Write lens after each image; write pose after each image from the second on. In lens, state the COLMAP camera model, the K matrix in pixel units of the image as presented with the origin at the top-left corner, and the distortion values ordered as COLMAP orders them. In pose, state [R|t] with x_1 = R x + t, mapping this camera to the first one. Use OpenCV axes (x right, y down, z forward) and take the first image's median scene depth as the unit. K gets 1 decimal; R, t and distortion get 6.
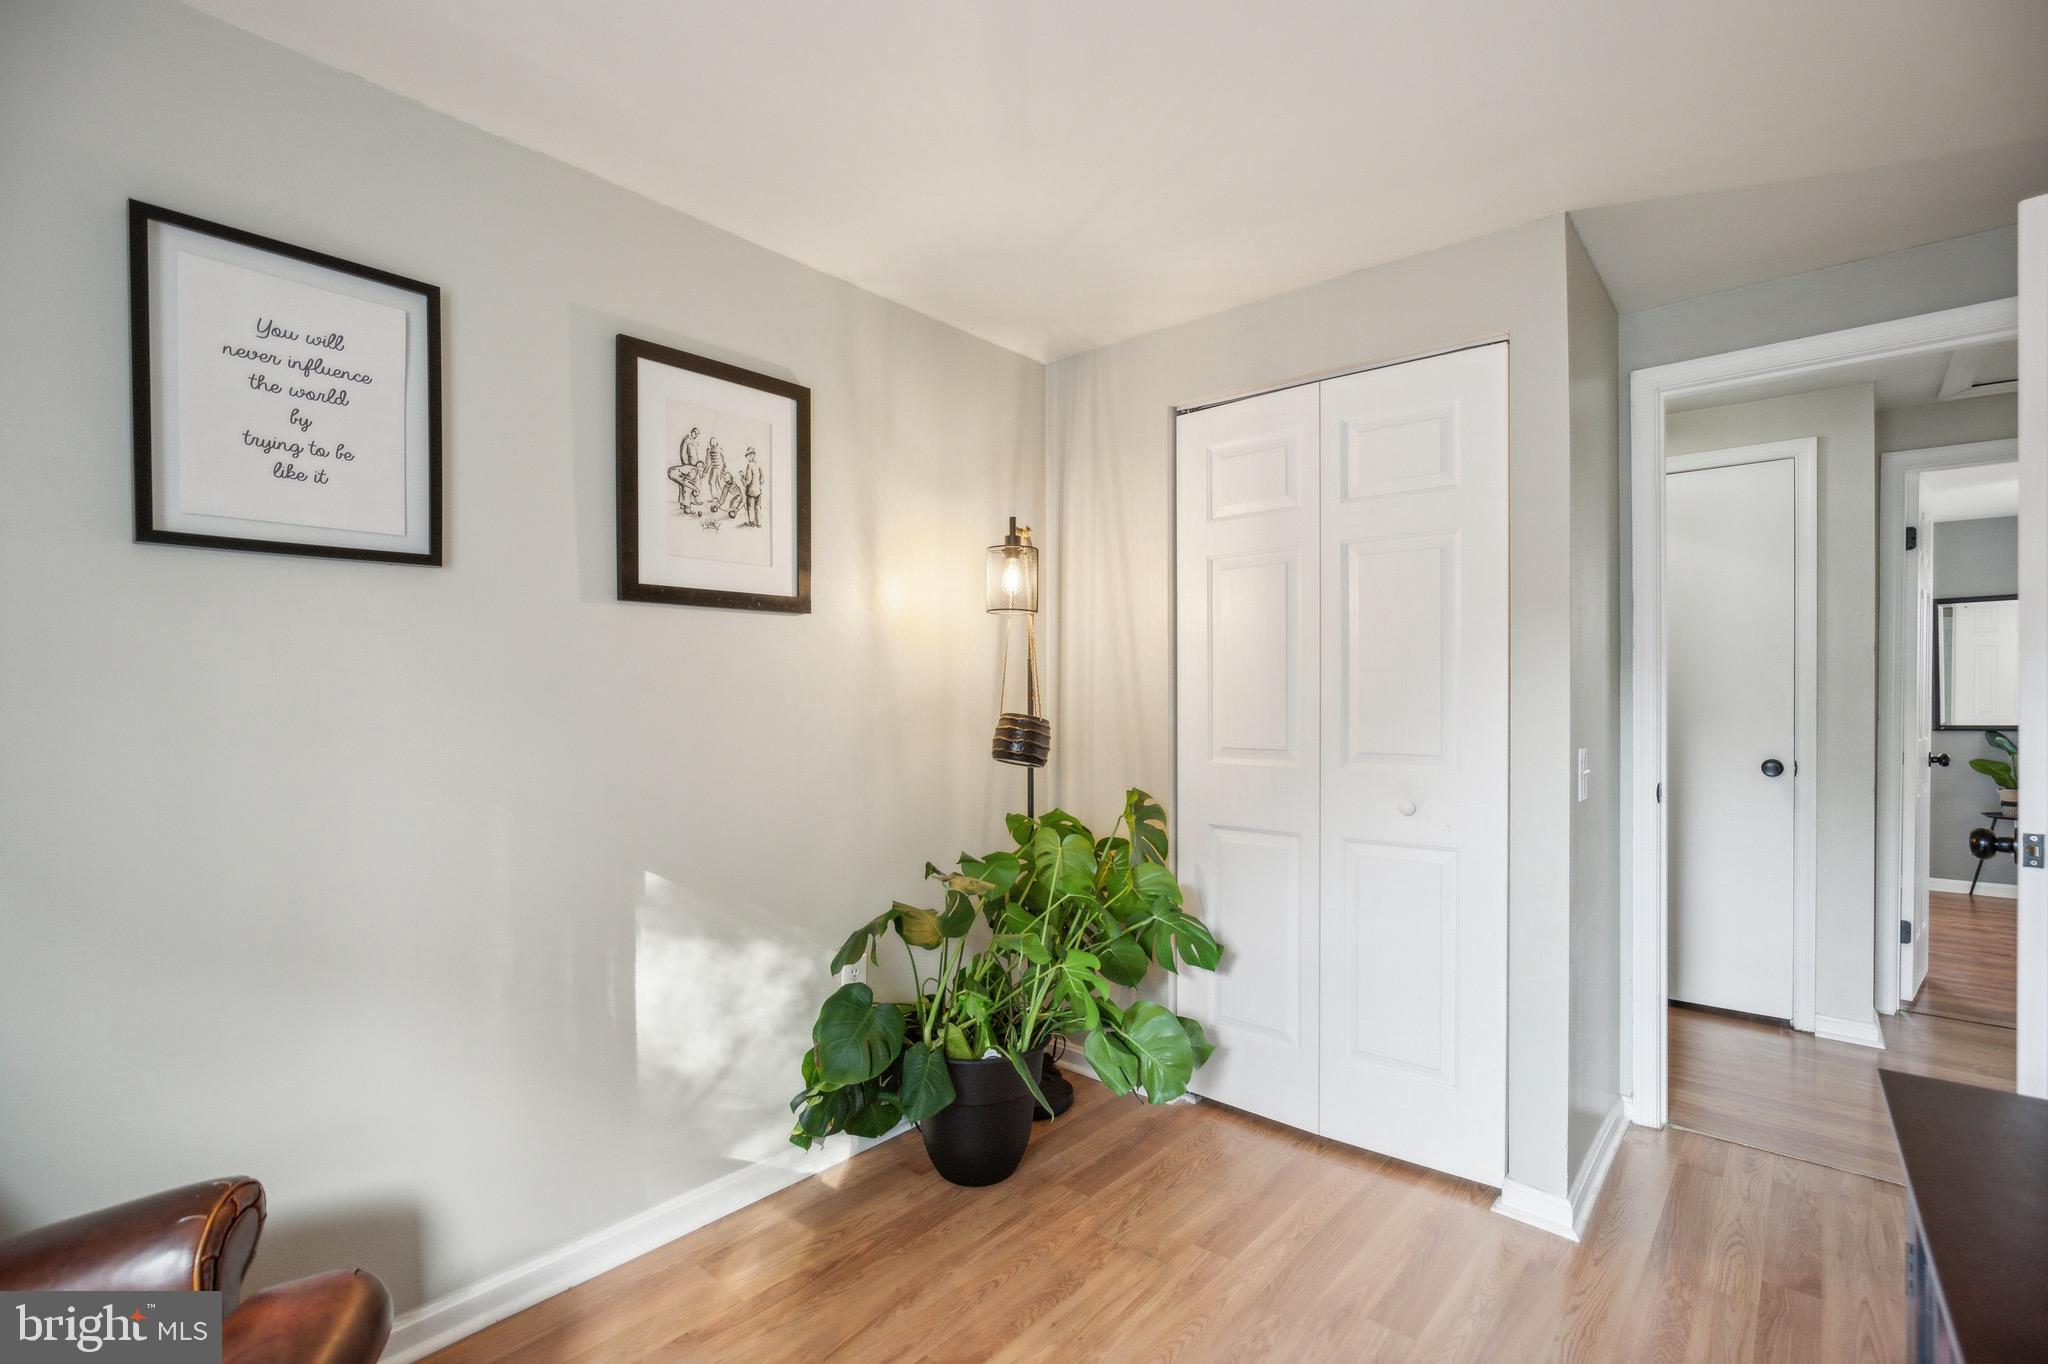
lens RADIAL K [[945.6, 0, 1031.8], [0, 945.6, 689.4], [0, 0, 1]] dist [-0.007131, 0.000691]
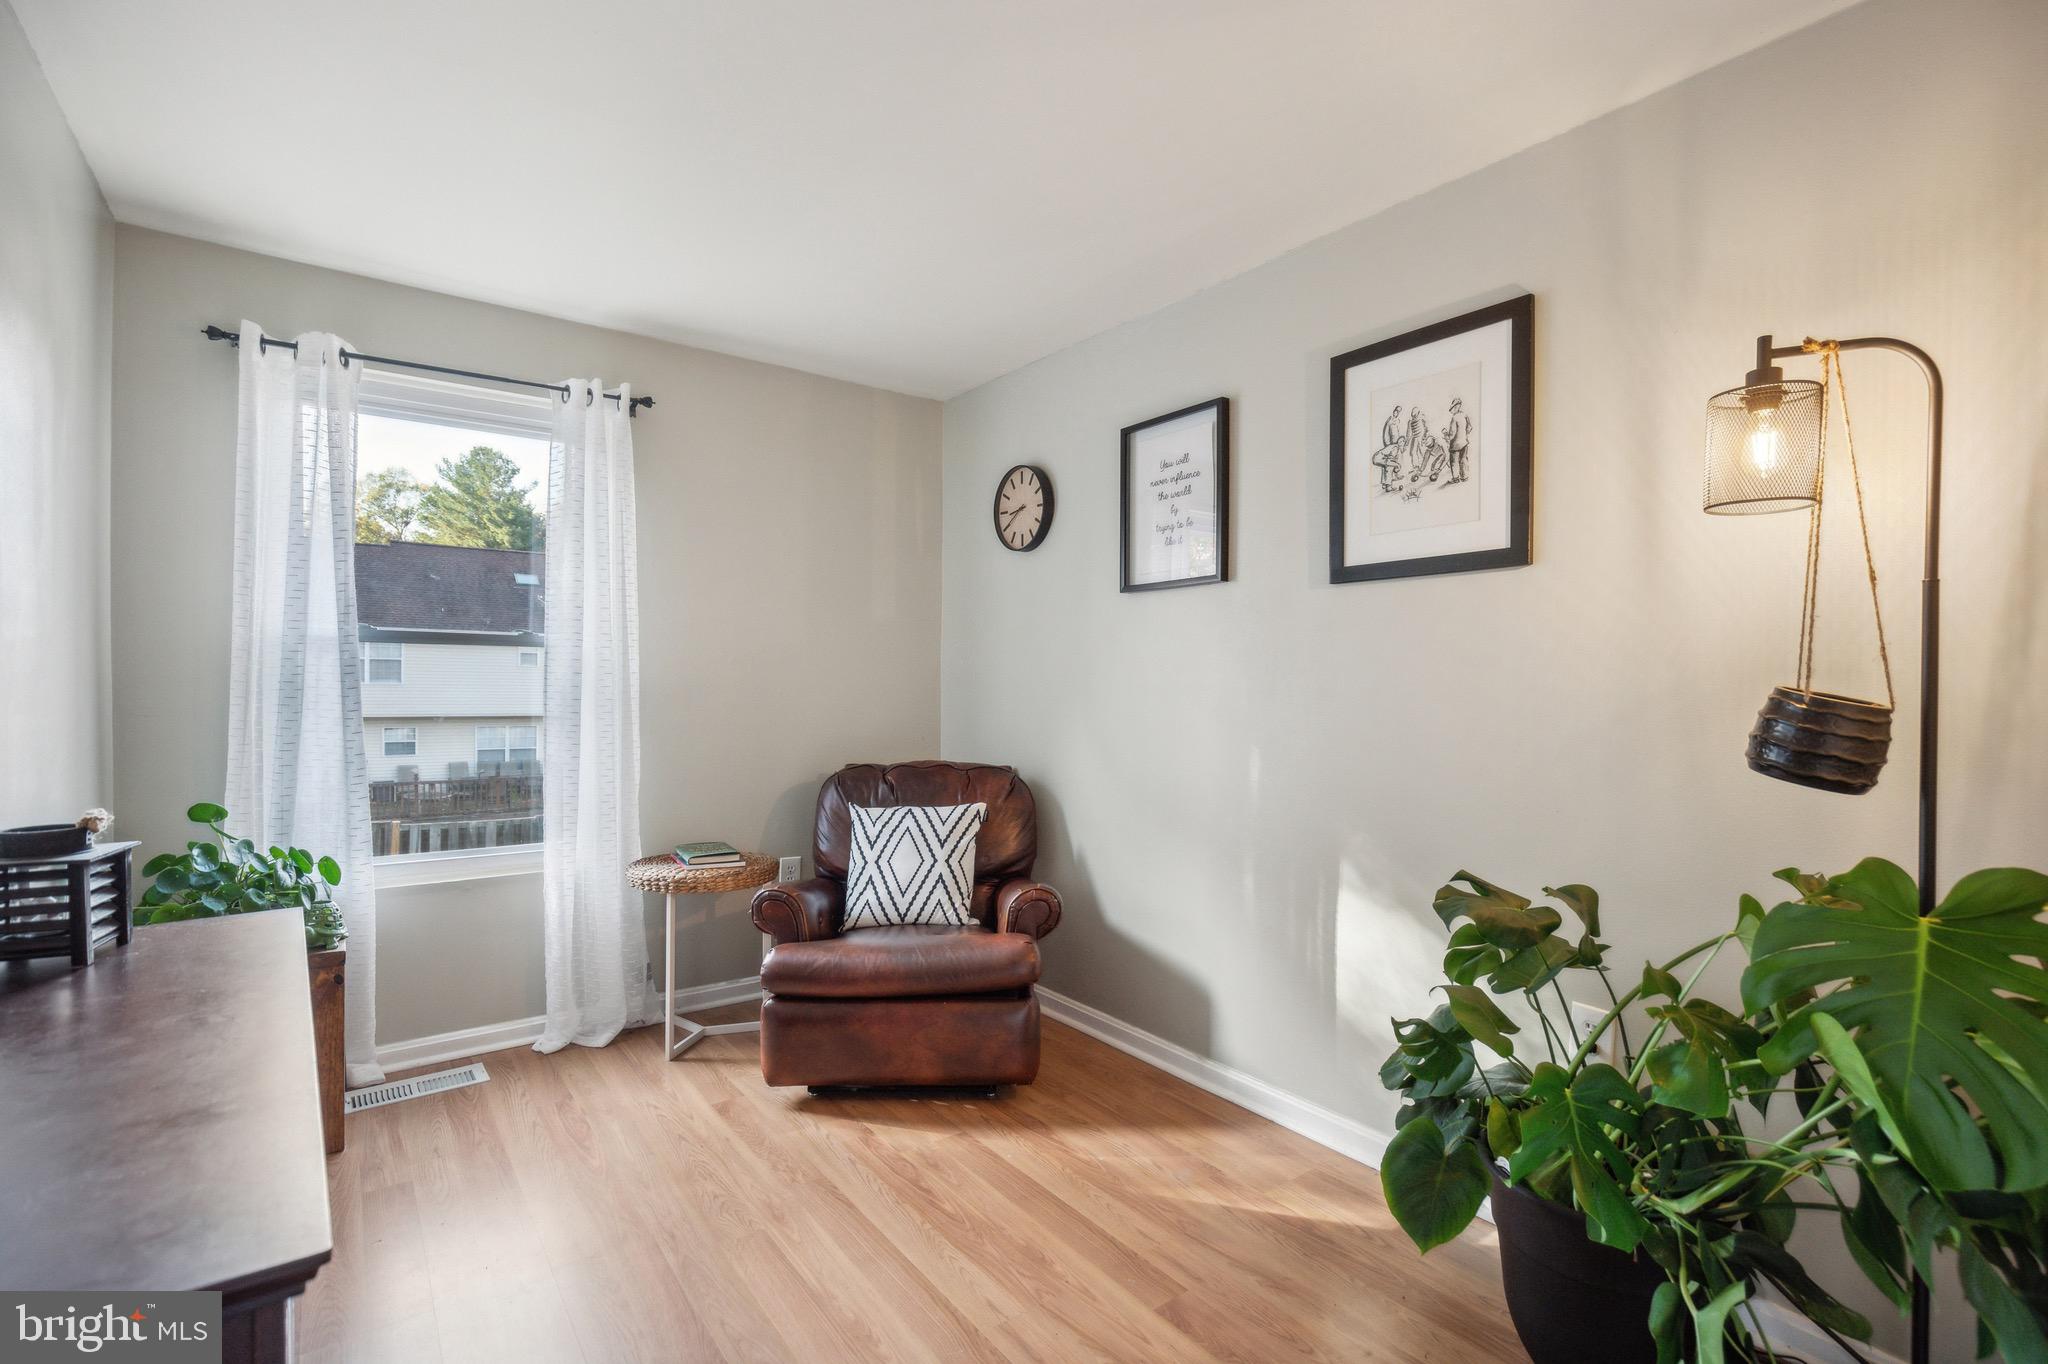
lens RADIAL K [[945.6, 0, 1031.8], [0, 945.6, 689.4], [0, 0, 1]] dist [-0.007131, 0.000691]
pose [[-0.225994, 0.001152, -0.974128, 0.737662], [-0.008185, 0.999962, 0.003082, 0.033900], [0.974094, 0.008669, -0.225976, 0.836184]]
